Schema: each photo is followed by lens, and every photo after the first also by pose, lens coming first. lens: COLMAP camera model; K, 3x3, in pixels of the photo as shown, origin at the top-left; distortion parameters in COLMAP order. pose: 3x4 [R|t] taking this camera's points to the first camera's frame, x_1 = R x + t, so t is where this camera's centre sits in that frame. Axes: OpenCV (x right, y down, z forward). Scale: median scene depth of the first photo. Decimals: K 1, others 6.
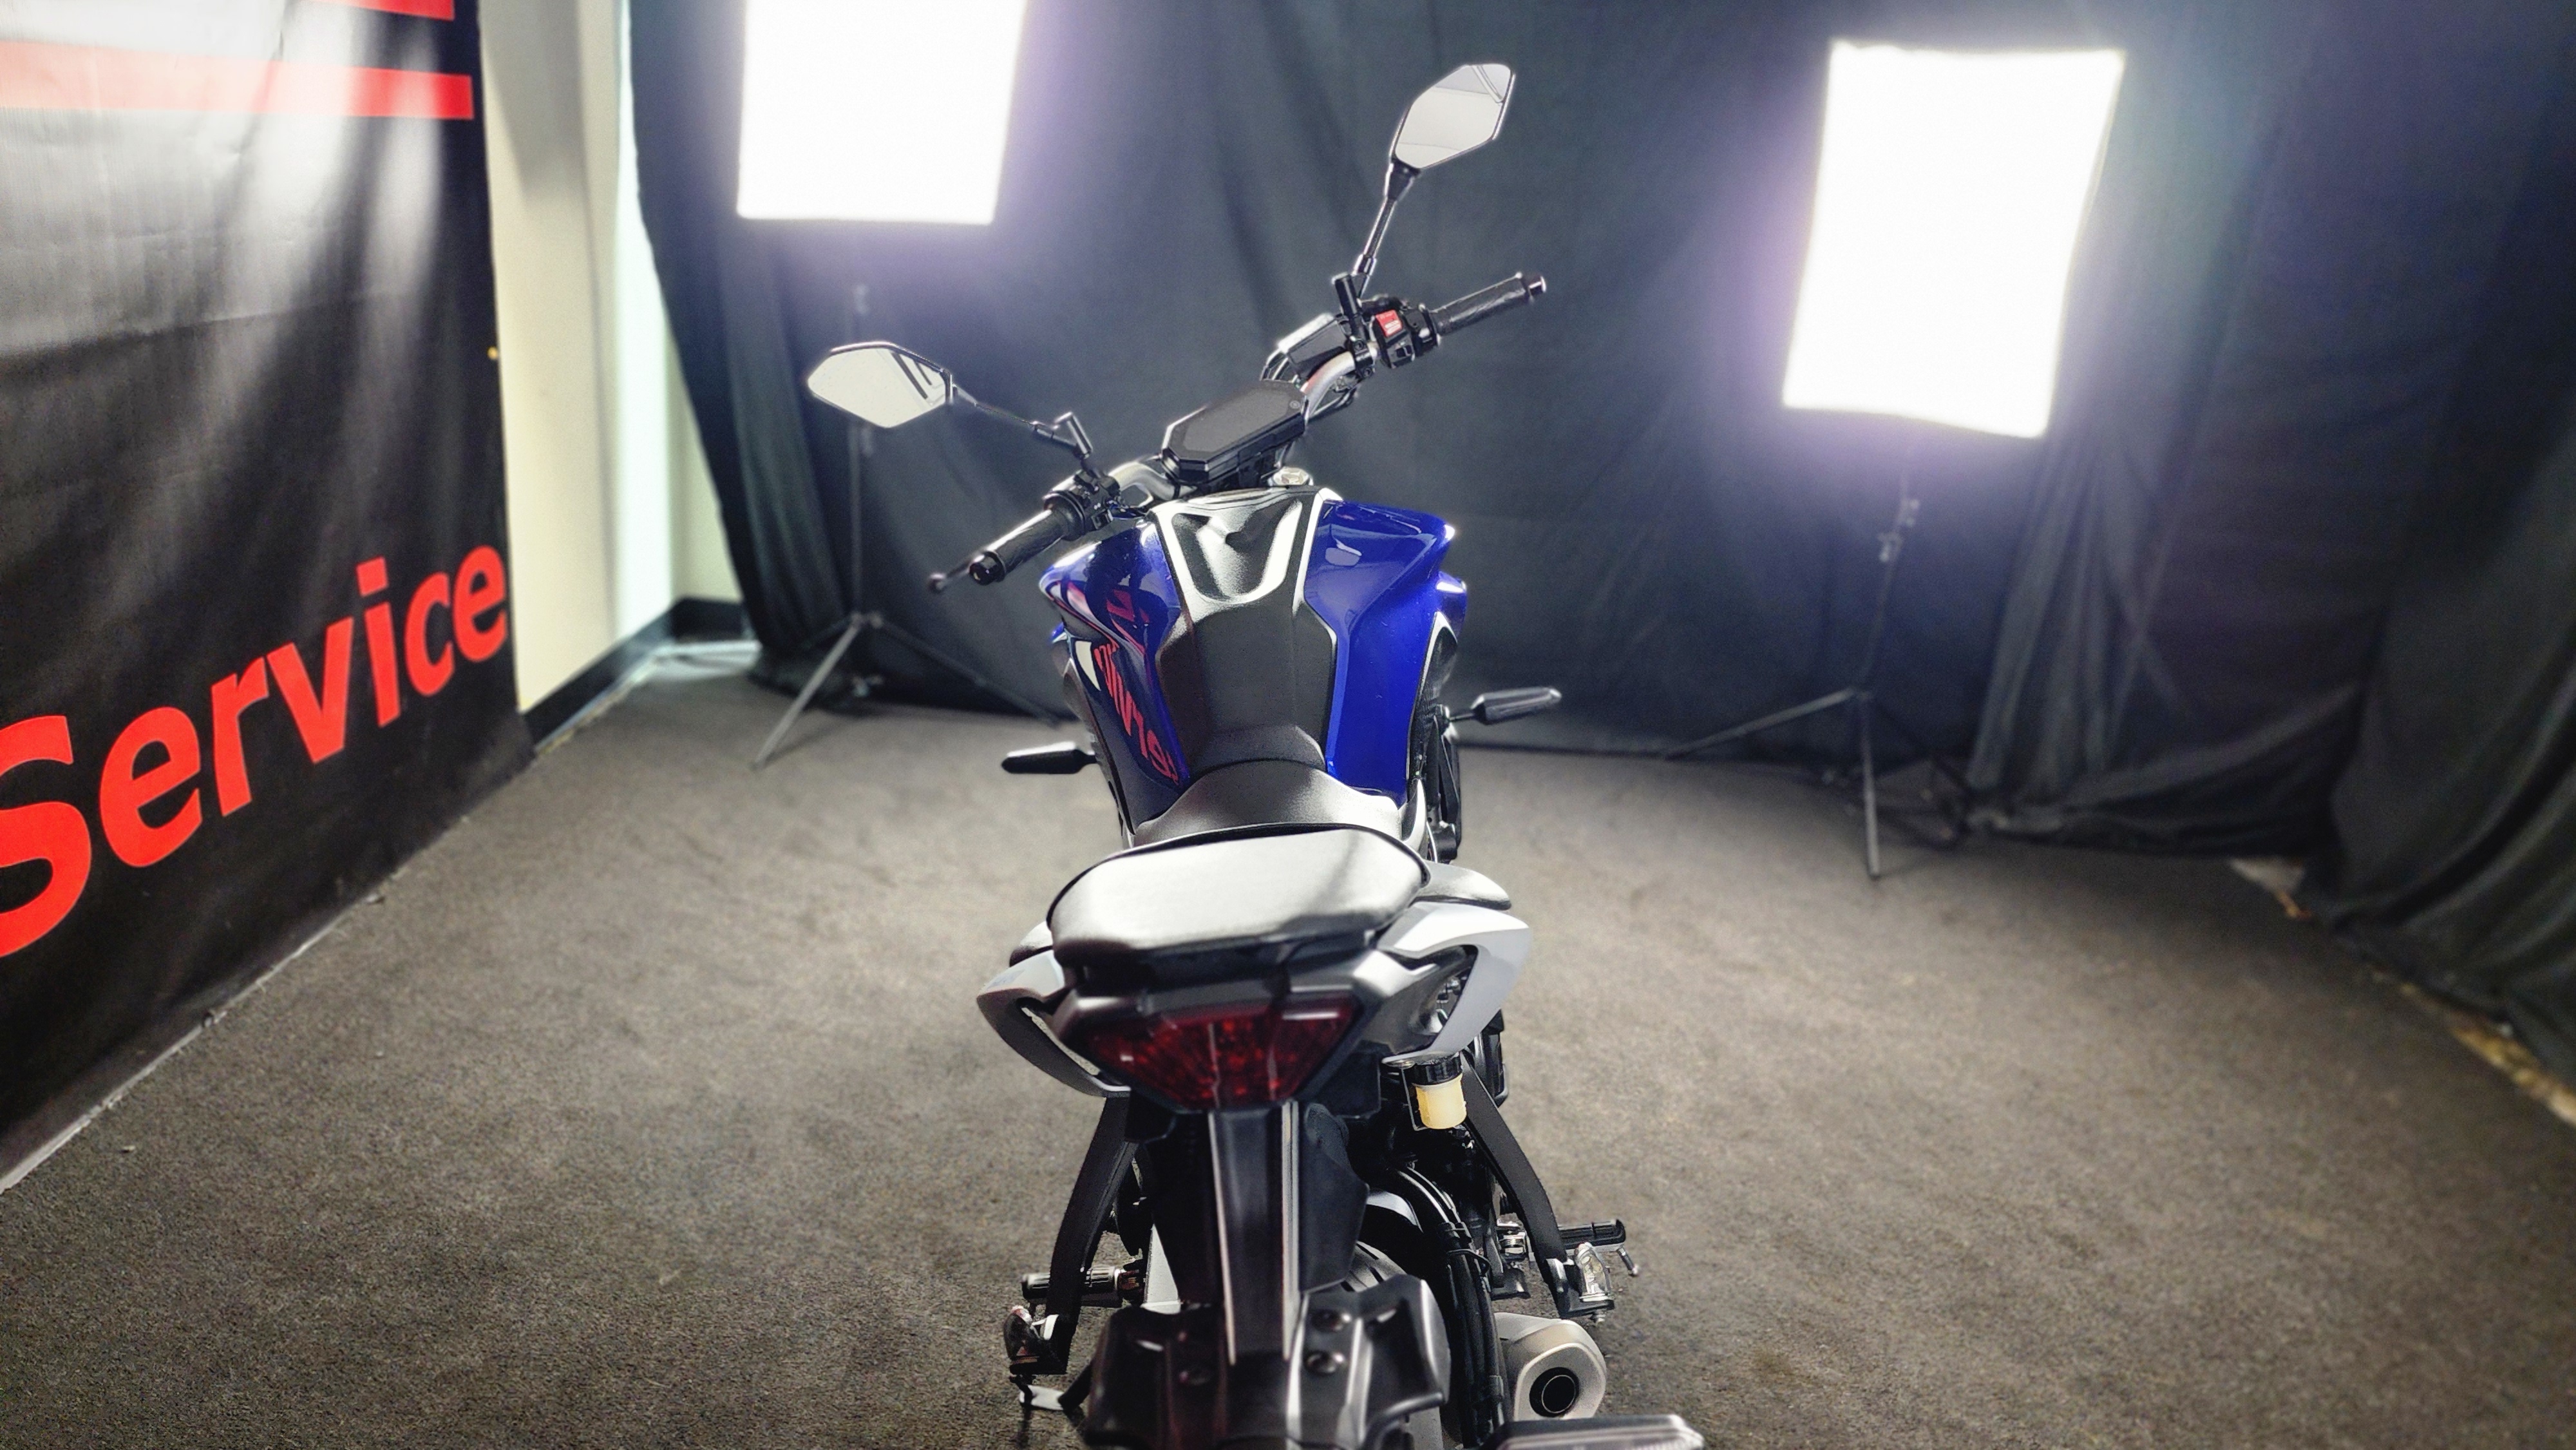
lens RADIAL K [[1657.6, 0, 1288.0], [0, 1657.6, 725.0], [0, 0, 1]] dist [-0.000113, 0.000248]
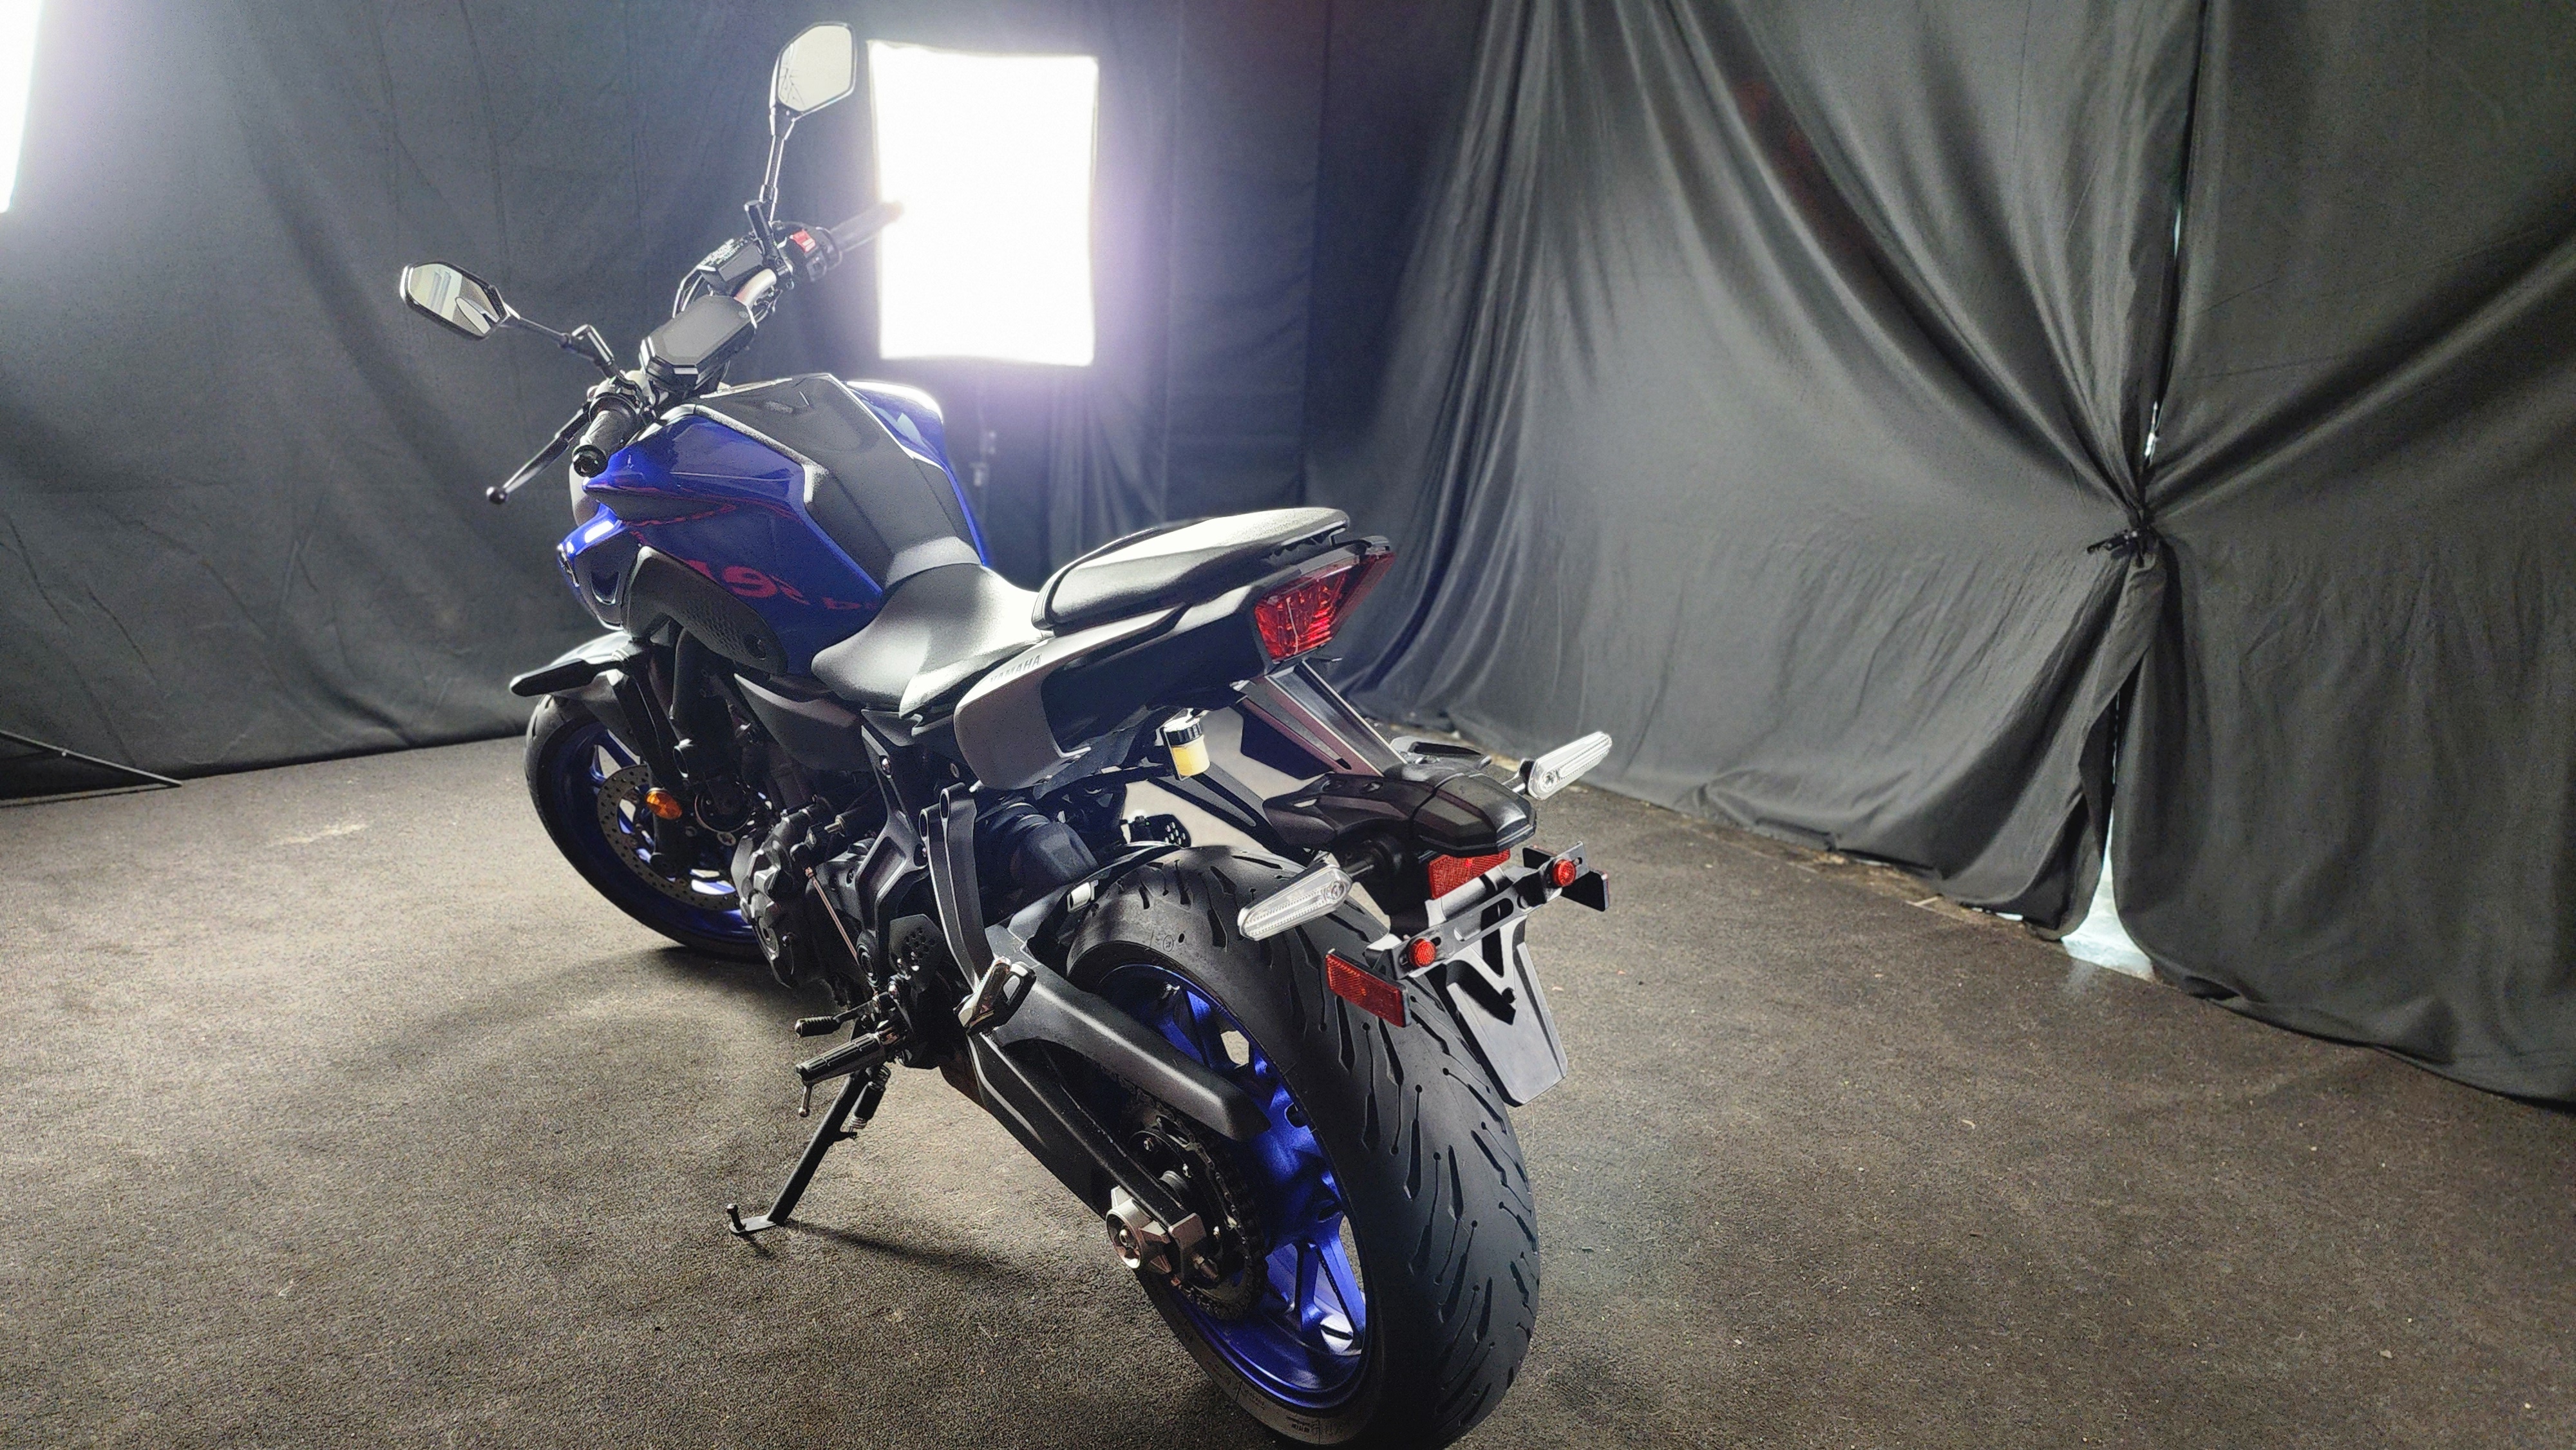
lens RADIAL K [[1657.6, 0, 1288.0], [0, 1657.6, 725.0], [0, 0, 1]] dist [-0.000113, 0.000248]
pose [[0.764507, -0.204485, 0.611322, -0.386944], [0.215940, 0.974799, 0.056018, 0.082204], [-0.607371, 0.089183, 0.789397, -0.083178]]
